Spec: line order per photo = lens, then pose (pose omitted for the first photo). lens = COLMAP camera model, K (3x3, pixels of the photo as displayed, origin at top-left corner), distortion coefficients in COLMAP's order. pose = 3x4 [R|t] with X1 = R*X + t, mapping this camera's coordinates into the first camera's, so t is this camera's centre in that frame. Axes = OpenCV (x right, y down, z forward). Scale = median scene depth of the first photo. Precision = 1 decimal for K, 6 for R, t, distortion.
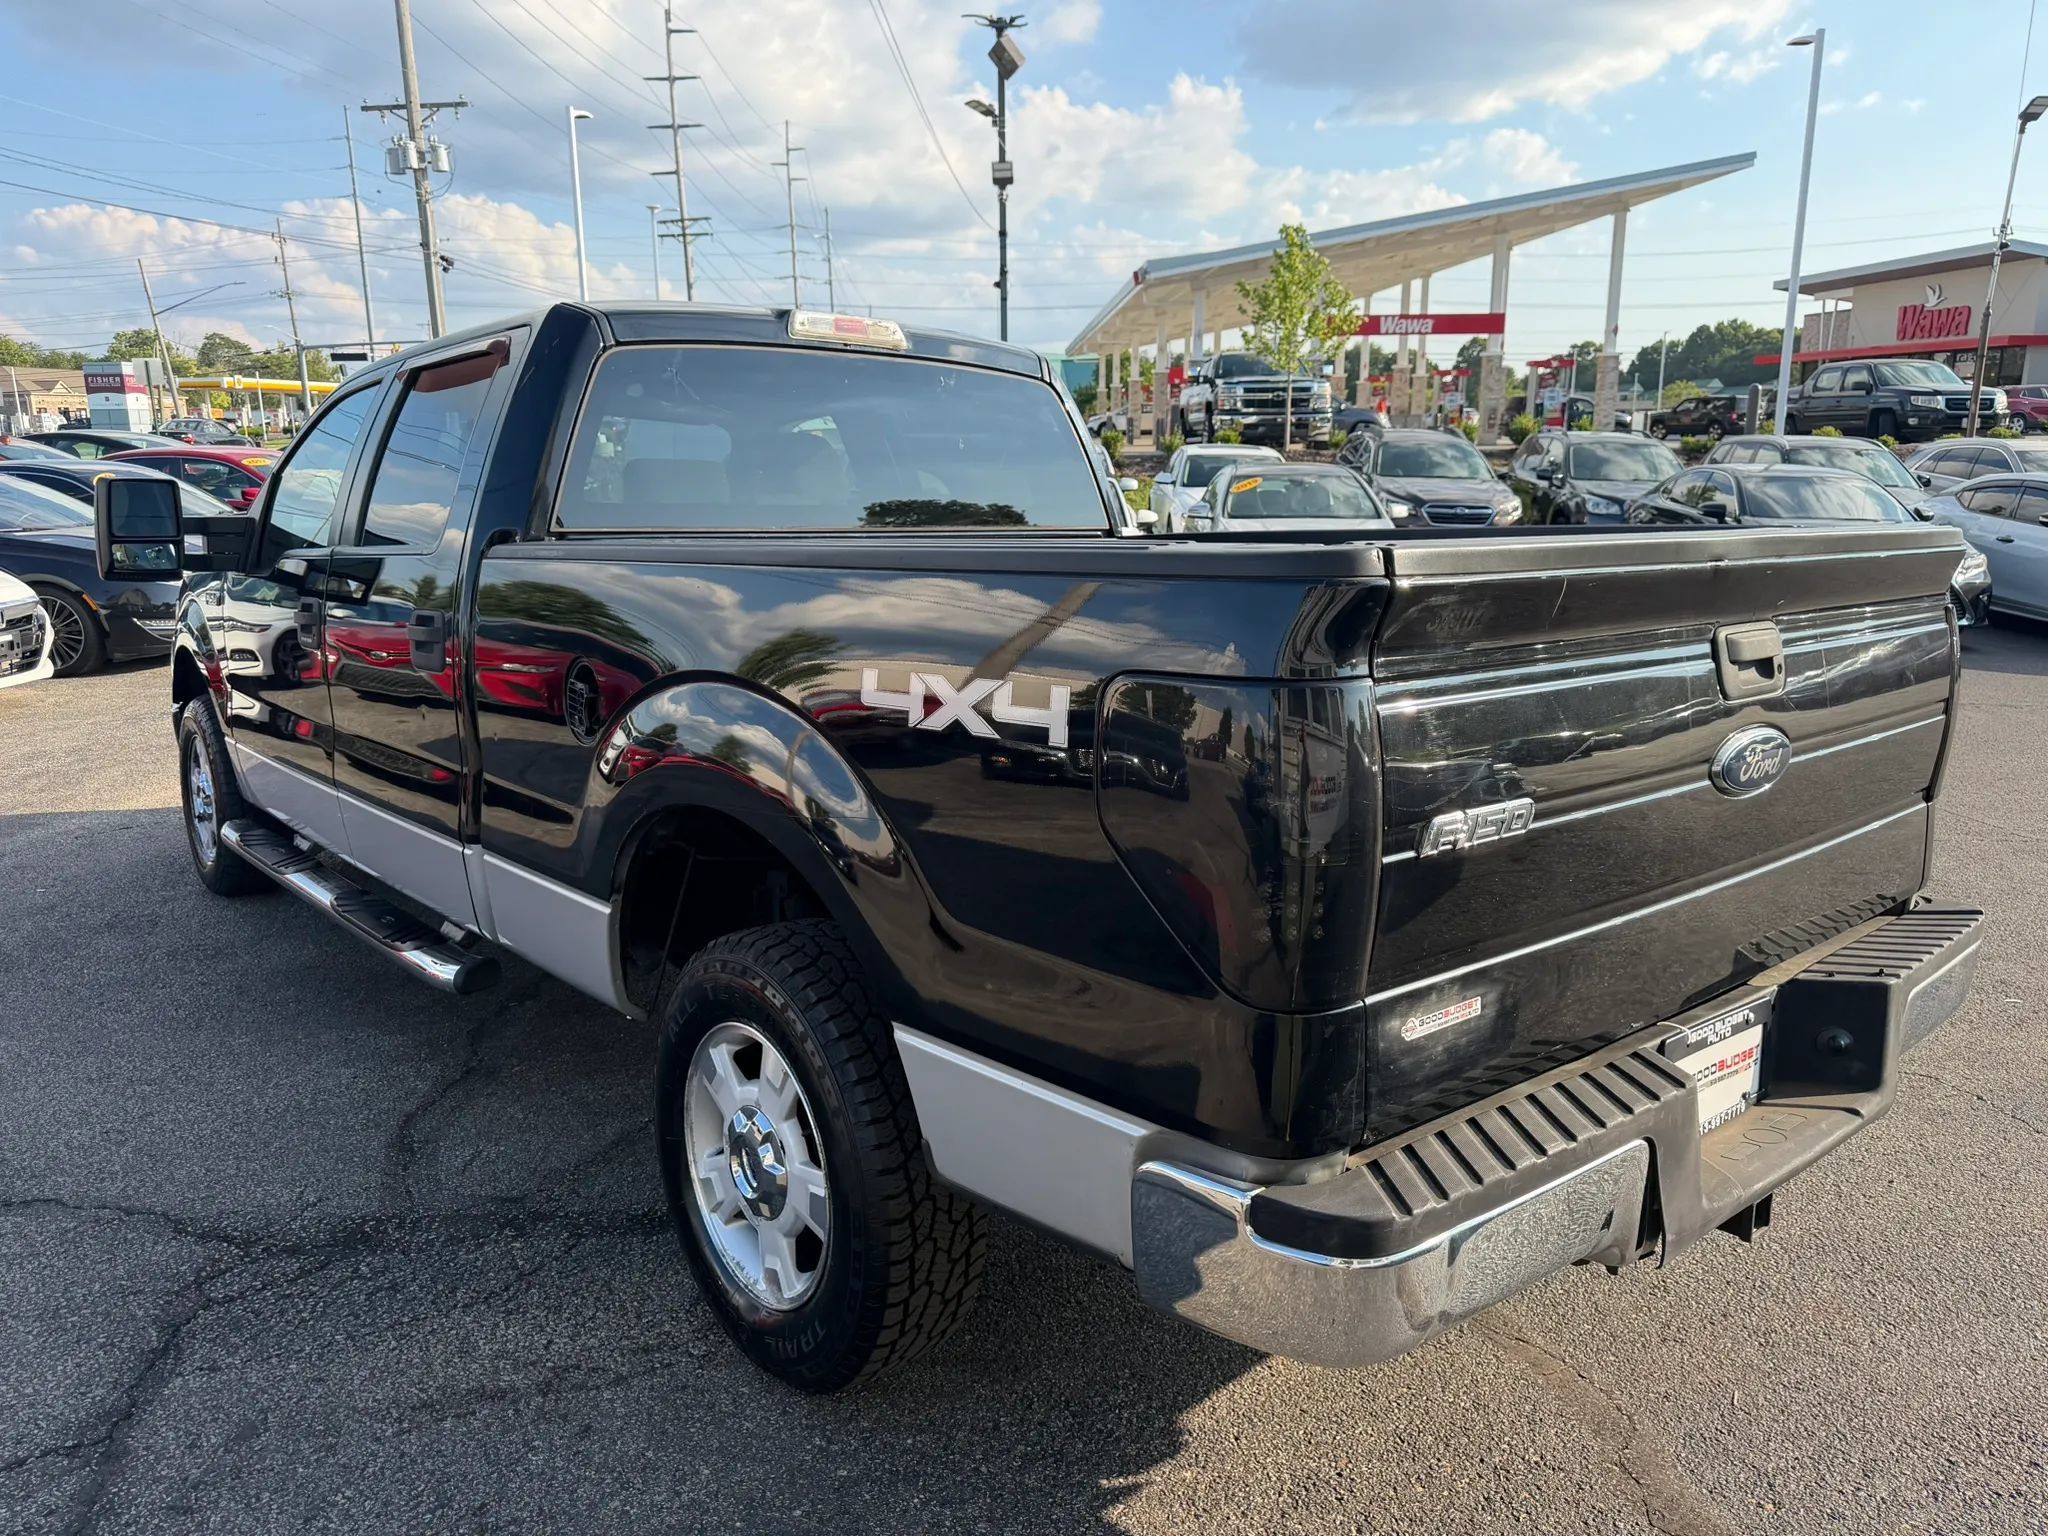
lens RADIAL K [[1450.3, 0, 1032.9], [0, 1450.3, 796.4], [0, 0, 1]] dist [0.026384, -0.035854]
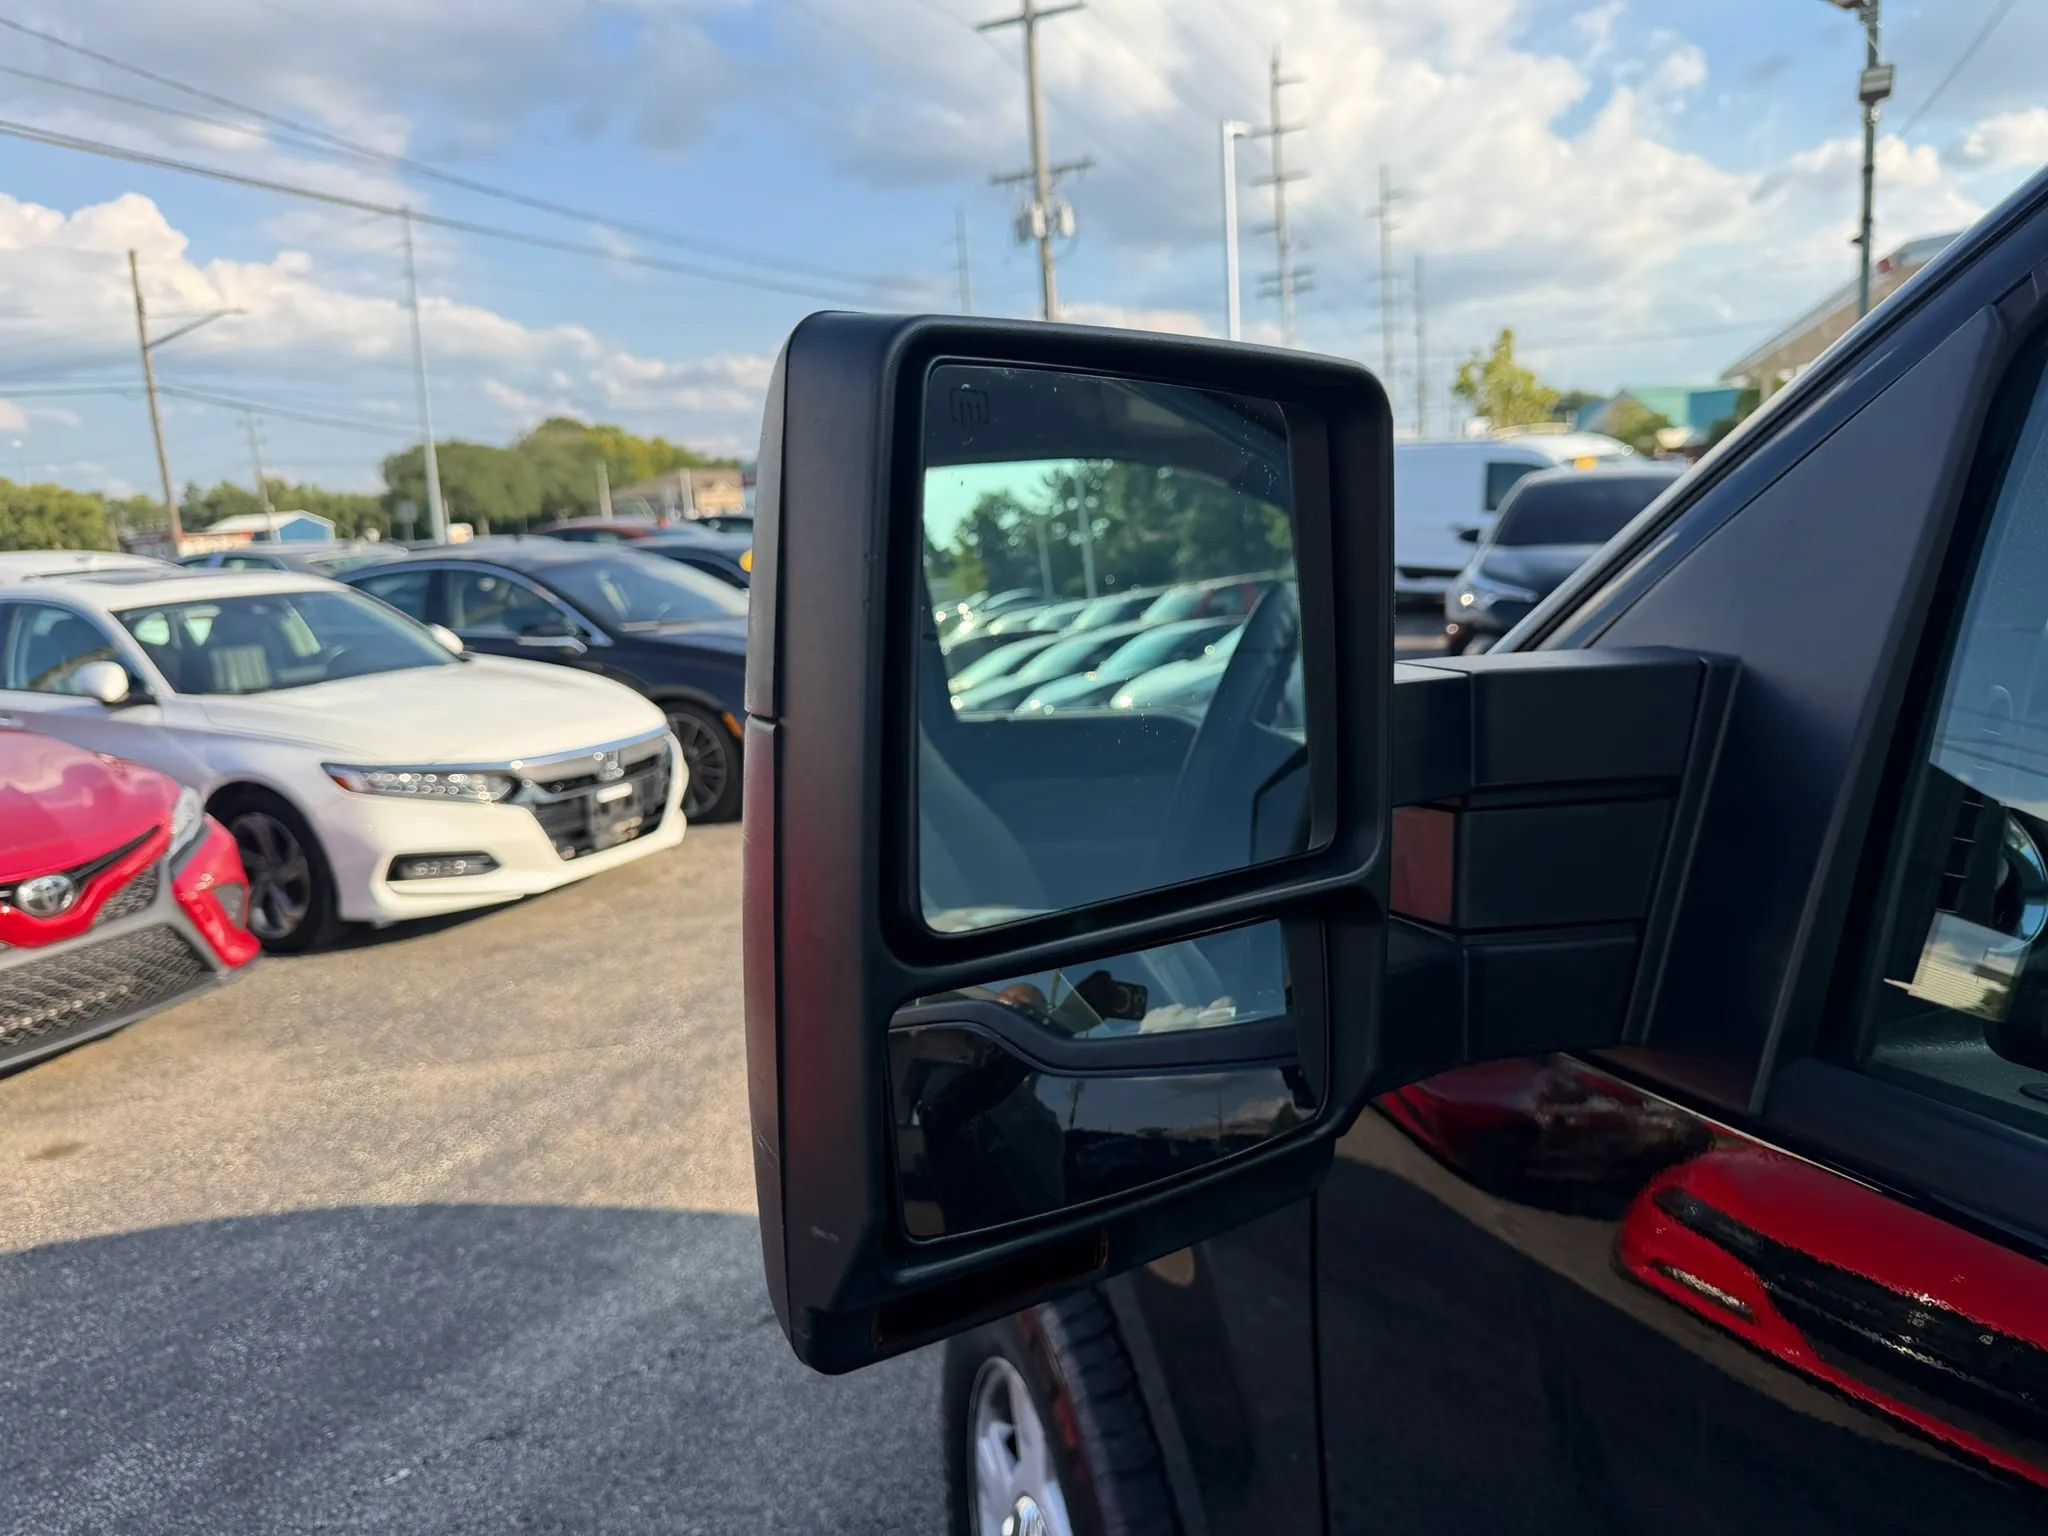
lens RADIAL K [[1482.1, 0, 1042.0], [0, 1482.1, 776.7], [0, 0, 1]] dist [0.013632, -0.032169]
pose [[0.934154, 0.016913, -0.356468, -0.298968], [-0.037483, 0.998001, -0.050878, -0.090104], [0.354895, 0.060889, 0.932921, 0.459090]]
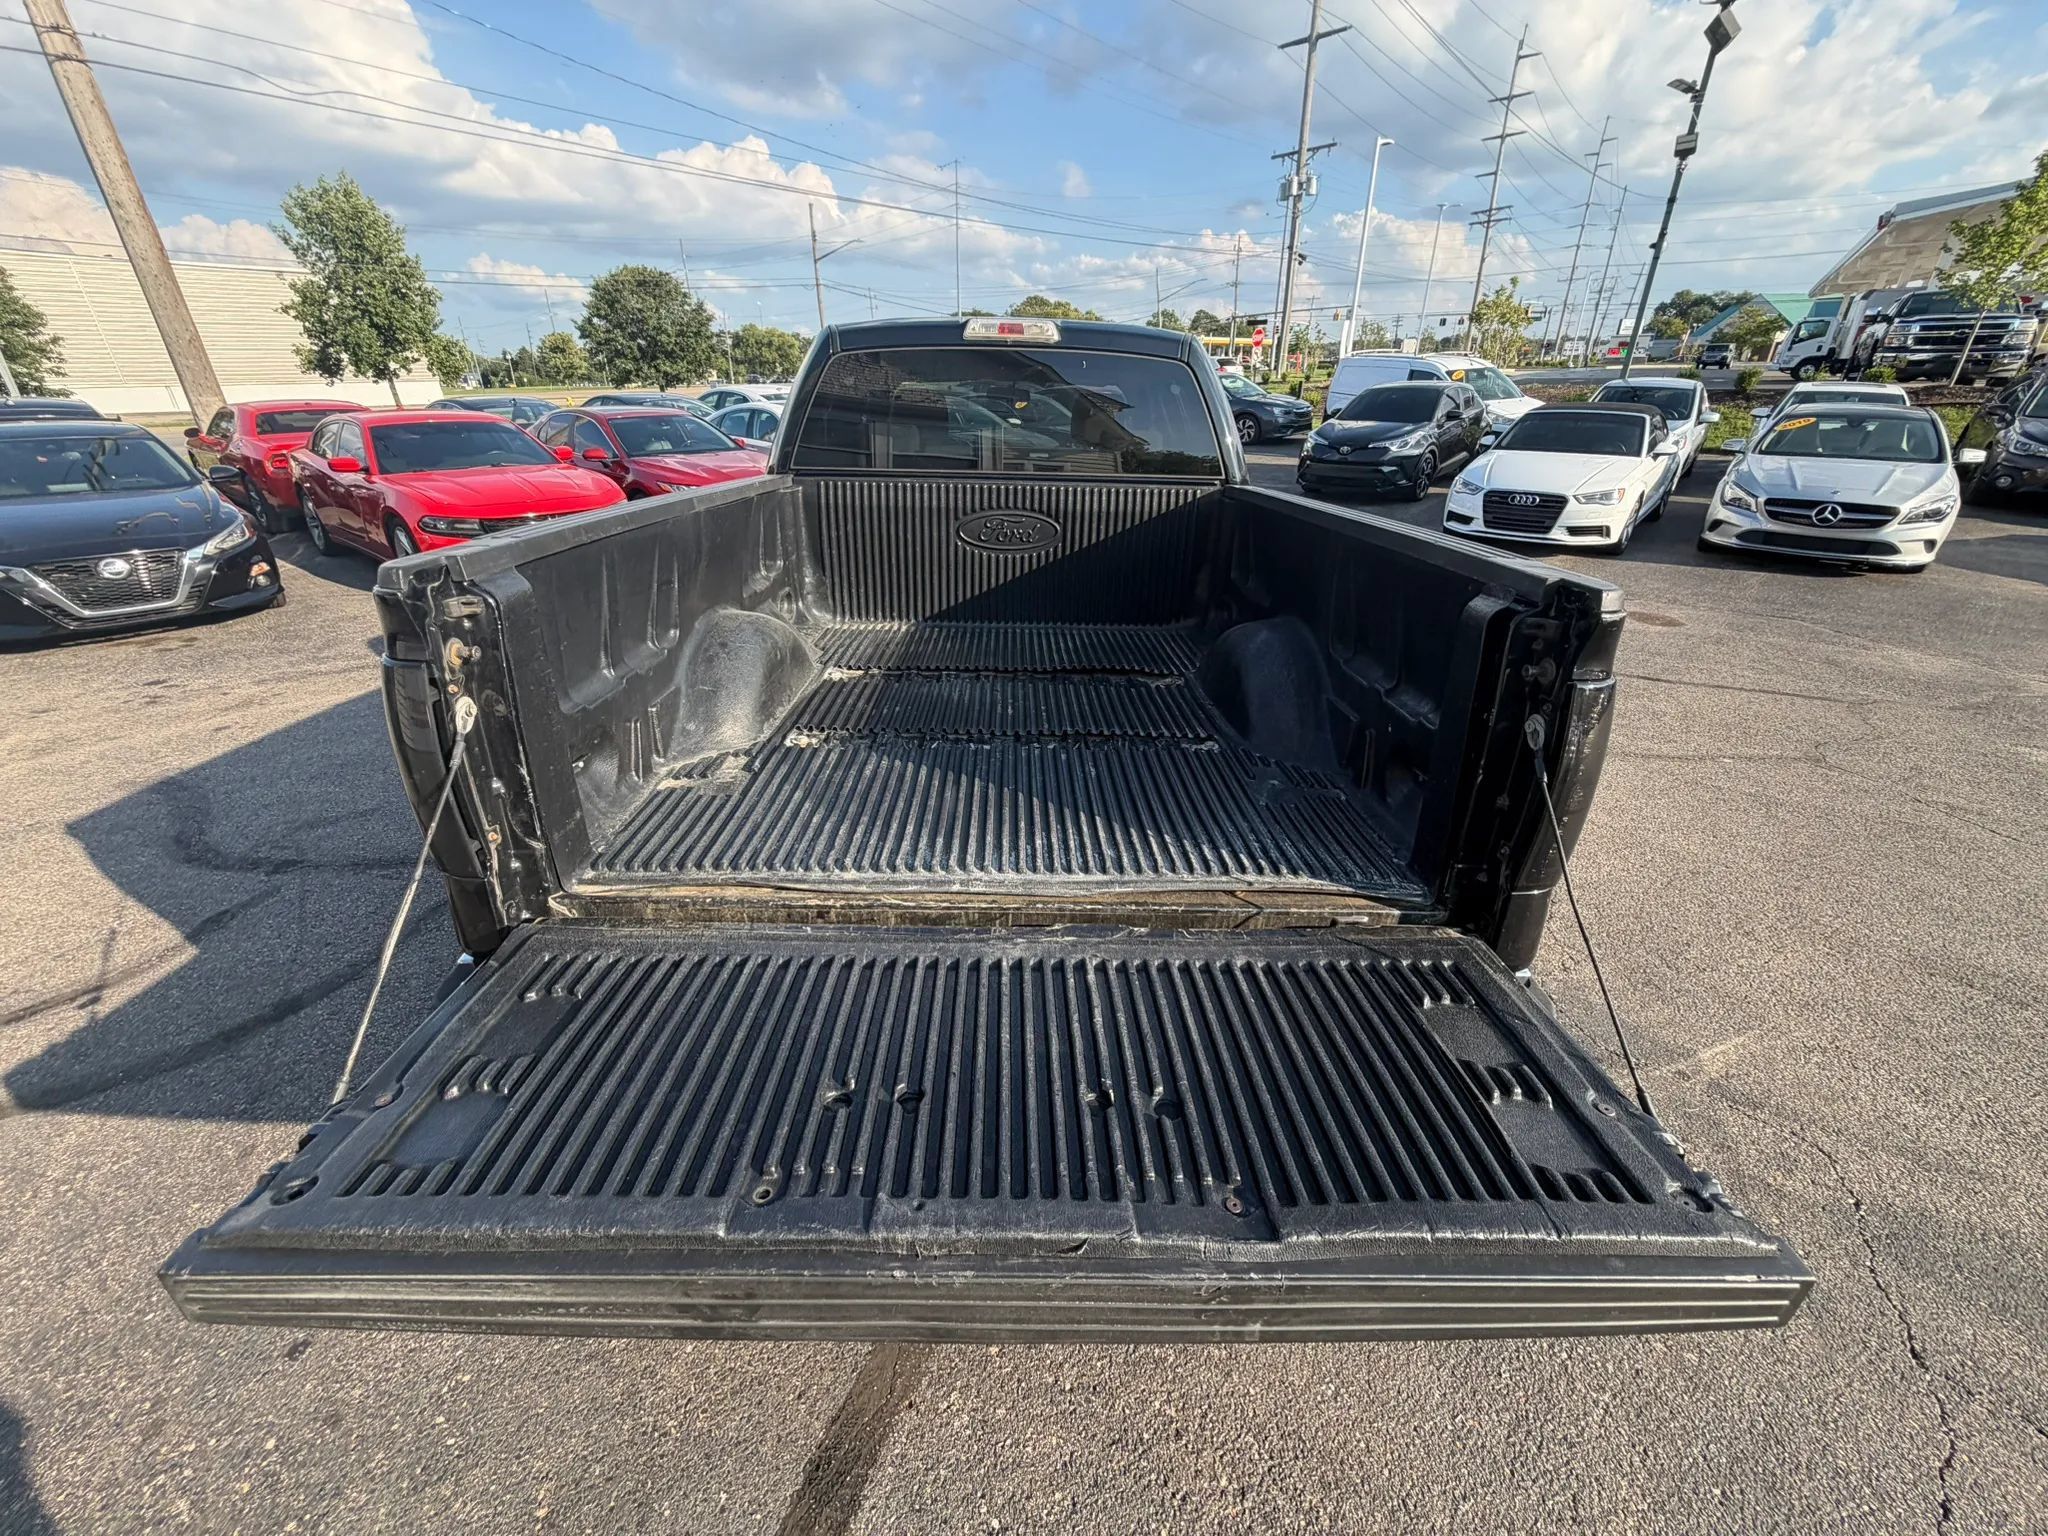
lens RADIAL K [[833.2, 0, 1018.5], [0, 833.2, 761.9], [0, 0, 1]] dist [0.007813, -0.000060]
pose [[0.771879, 0.268605, -0.576242, 0.201672], [-0.151524, 0.957973, 0.243574, -0.042106], [0.617449, -0.100695, 0.780139, 0.117381]]
